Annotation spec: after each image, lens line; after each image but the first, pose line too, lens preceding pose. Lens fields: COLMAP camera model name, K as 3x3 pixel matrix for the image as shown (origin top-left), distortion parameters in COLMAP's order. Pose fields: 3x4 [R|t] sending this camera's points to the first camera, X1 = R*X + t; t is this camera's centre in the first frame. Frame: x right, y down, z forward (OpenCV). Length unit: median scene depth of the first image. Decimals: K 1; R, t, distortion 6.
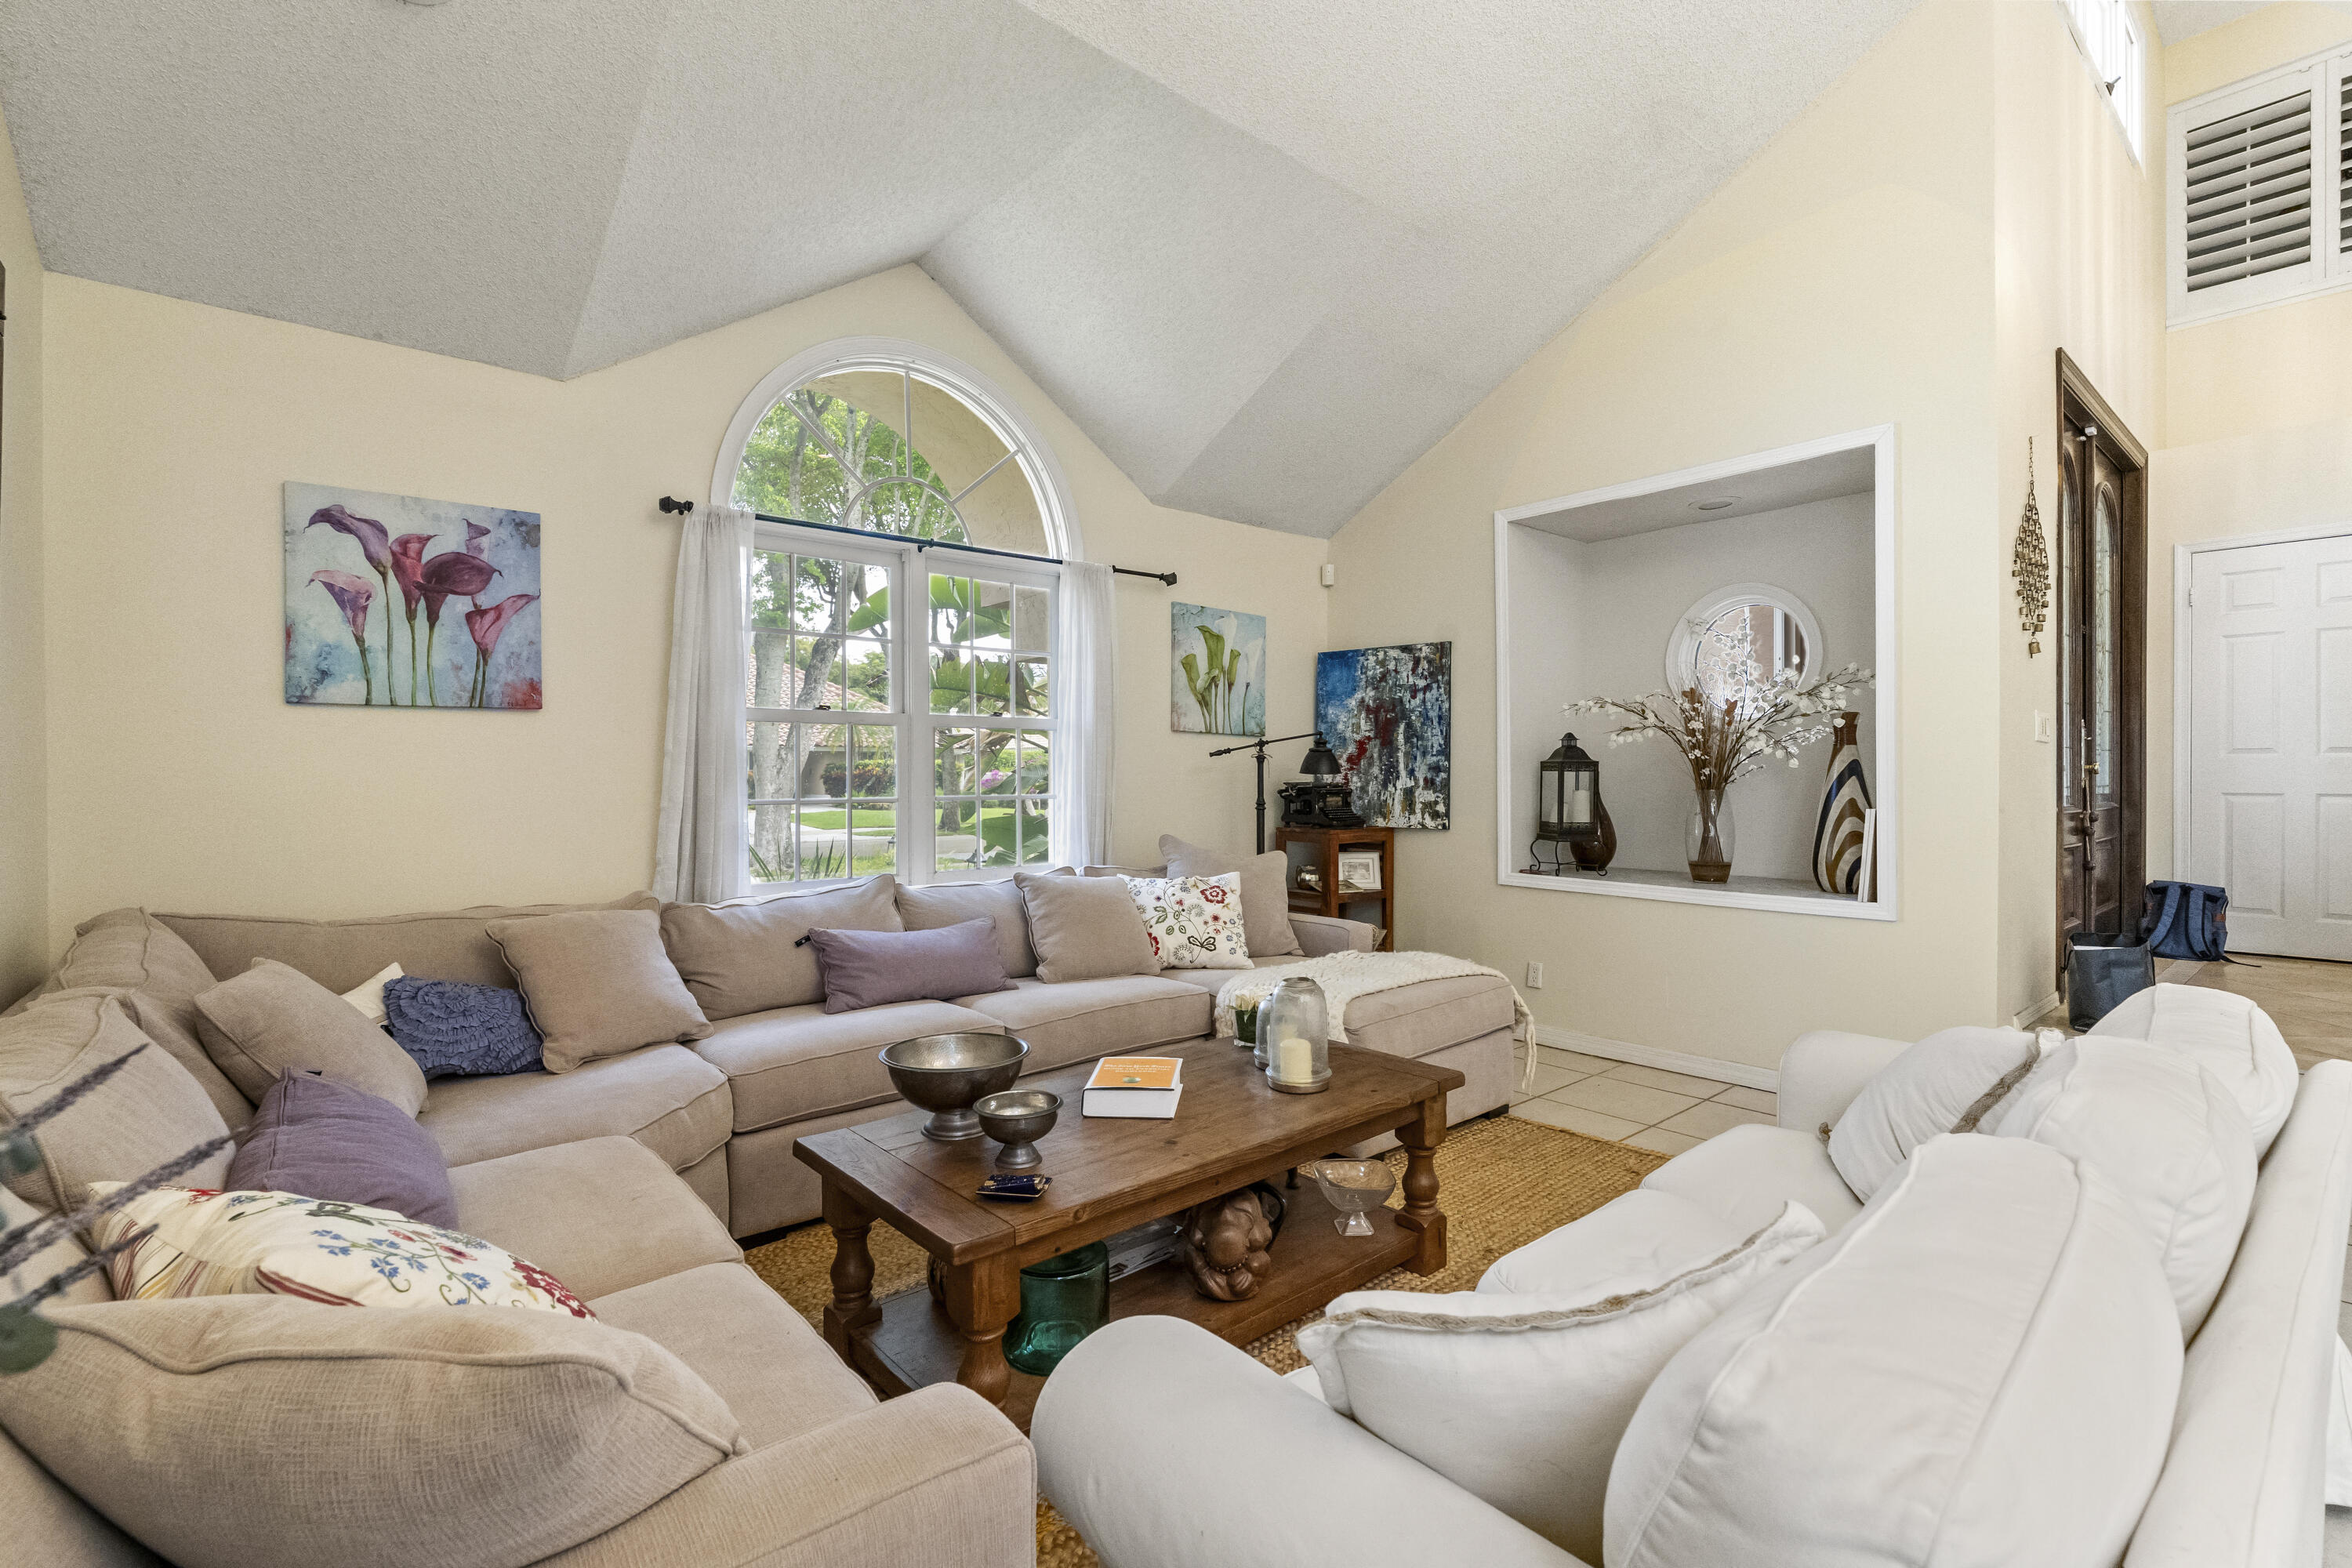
lens RADIAL K [[1040.7, 0, 1177.7], [0, 1040.7, 771.1], [0, 0, 1]] dist [-0.004196, 0.000343]
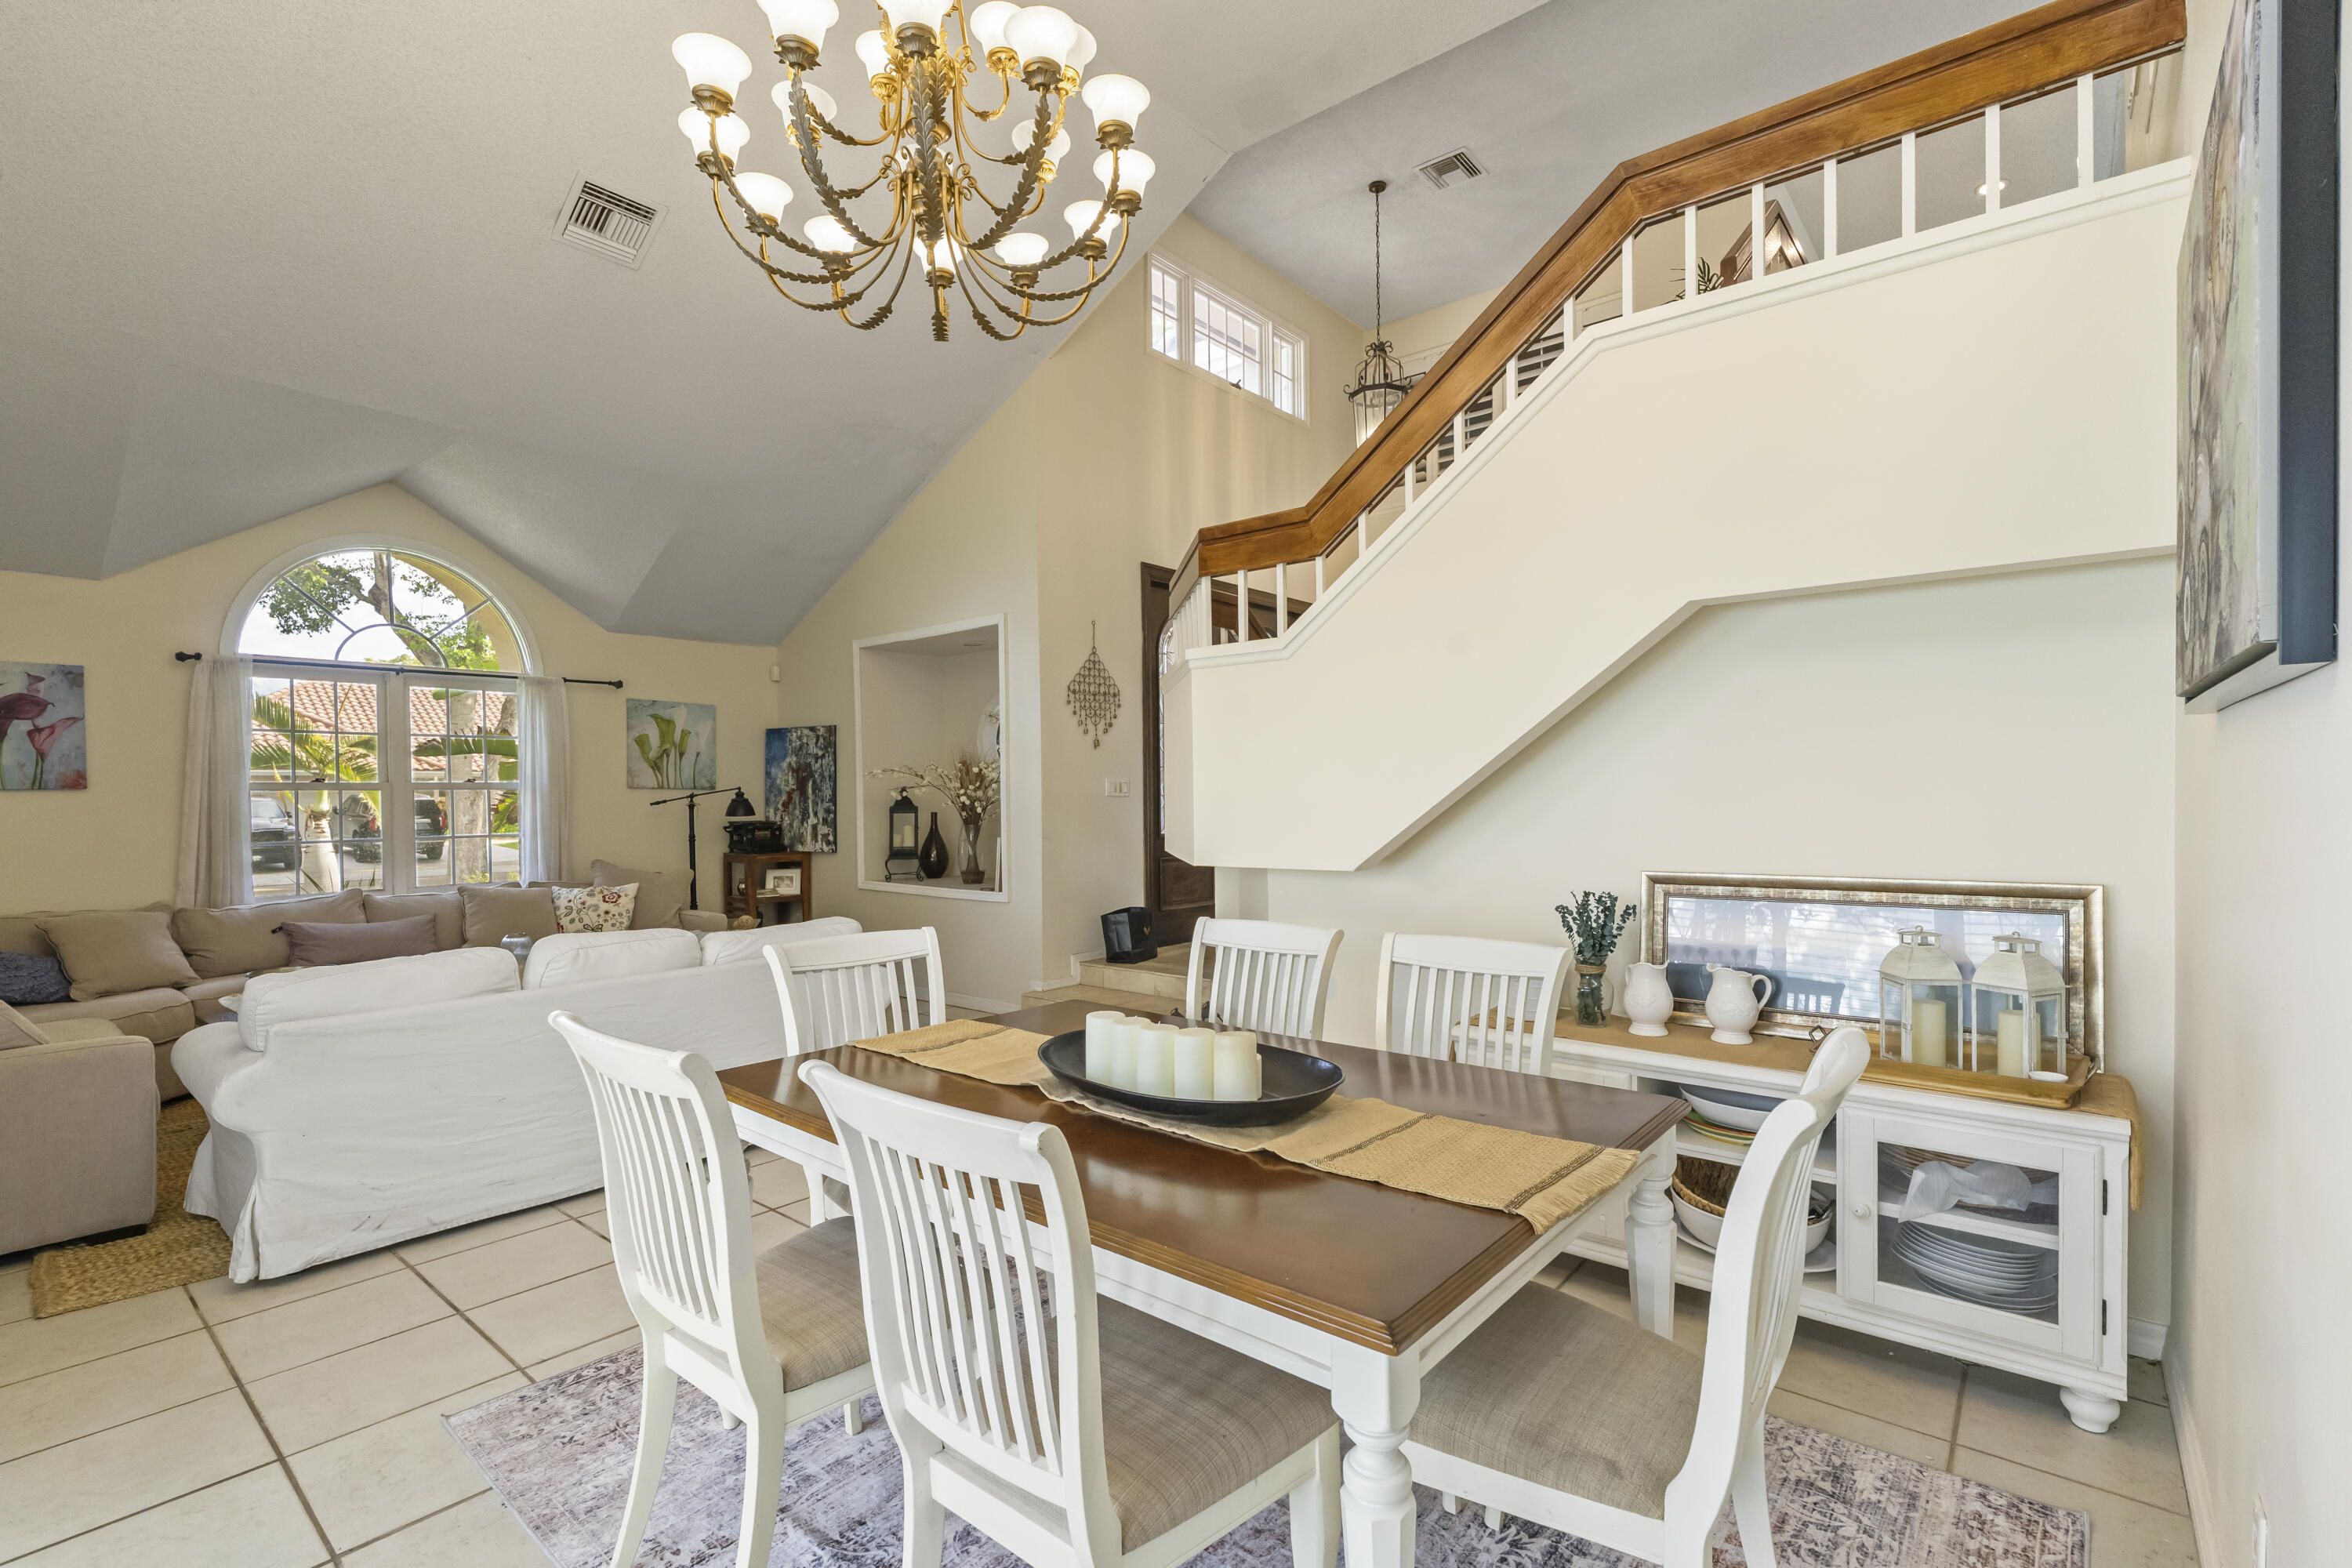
lens RADIAL K [[1040.7, 0, 1174.7], [0, 1040.7, 806.5], [0, 0, 1]] dist [-0.004196, 0.000343]
pose [[0.988039, -0.009329, 0.153922, 0.528895], [0.007016, 0.999854, 0.015563, -0.029878], [-0.154045, -0.014297, 0.987960, -0.554226]]
